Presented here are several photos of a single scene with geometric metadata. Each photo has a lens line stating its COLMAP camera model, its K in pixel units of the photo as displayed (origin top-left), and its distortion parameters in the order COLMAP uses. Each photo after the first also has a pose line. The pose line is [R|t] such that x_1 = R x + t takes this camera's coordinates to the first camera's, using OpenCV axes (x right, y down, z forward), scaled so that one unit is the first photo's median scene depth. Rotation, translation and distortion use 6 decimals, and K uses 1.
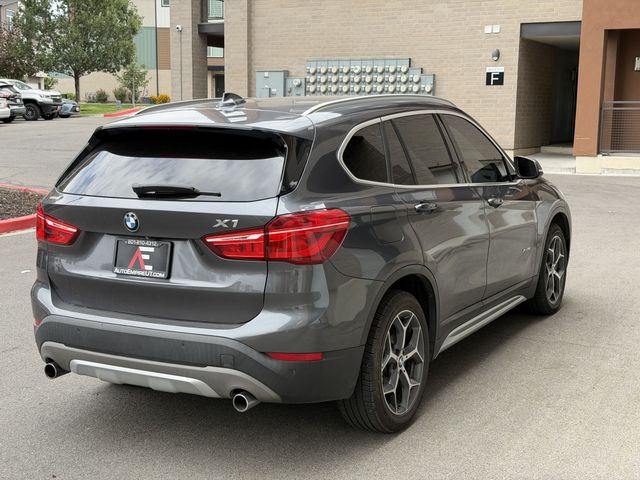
lens RADIAL K [[886.4, 0, 316.9], [0, 886.4, 240.3], [0, 0, 1]] dist [0.108434, 0.000000]
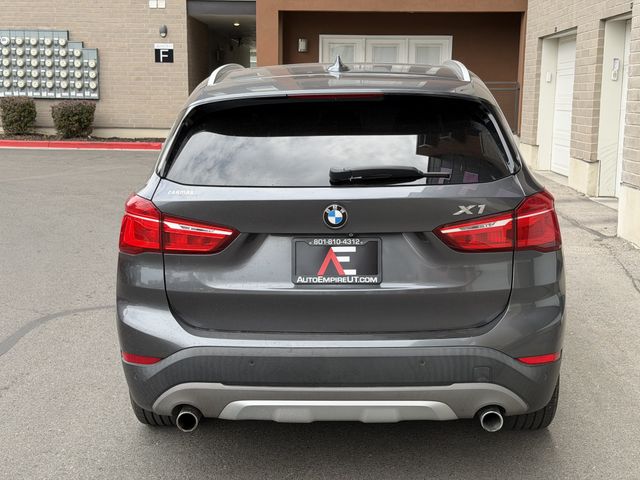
lens RADIAL K [[886.4, 0, 319.2], [0, 886.4, 237.7], [0, 0, 1]] dist [0.108434, 0.000000]
pose [[0.890424, -0.075483, 0.448829, -0.549299], [0.067156, 0.997147, 0.034468, -0.028385], [-0.450150, -0.000549, 0.892953, 0.291176]]
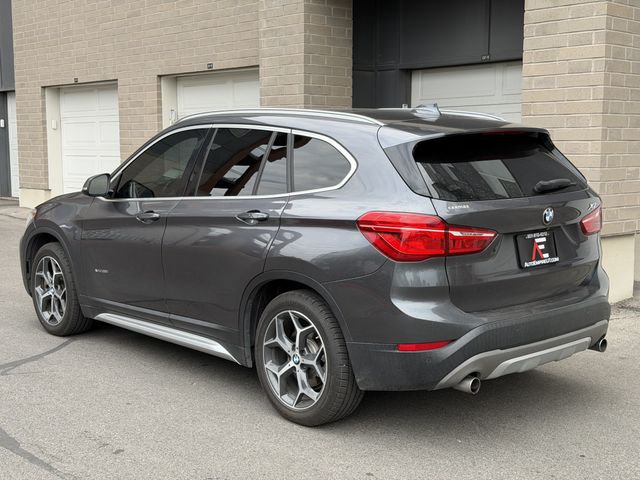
lens RADIAL K [[886.4, 0, 317.1], [0, 886.4, 243.4], [0, 0, 1]] dist [0.108434, 0.000000]
pose [[0.323862, -0.112703, 0.939368, -1.295933], [0.141142, 0.987524, 0.069819, -0.100768], [-0.935517, 0.109972, 0.335728, 0.859082]]
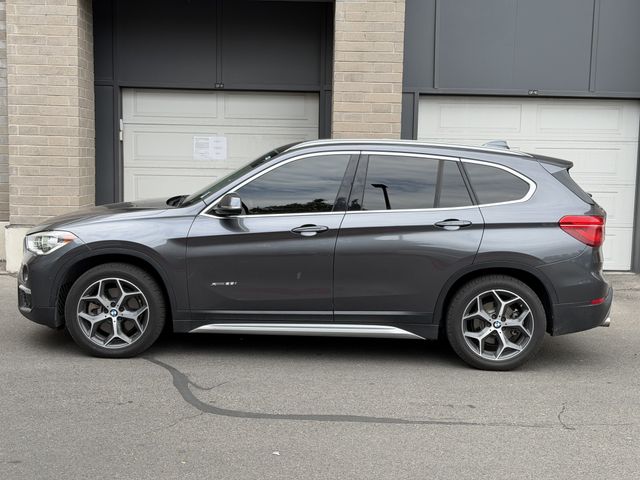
lens RADIAL K [[886.4, 0, 317.8], [0, 886.4, 238.9], [0, 0, 1]] dist [0.108434, 0.000000]
pose [[-0.477297, -0.100576, 0.872968, -1.472723], [0.103381, 0.980103, 0.169443, -0.332292], [-0.872640, 0.171123, -0.457402, 2.273662]]
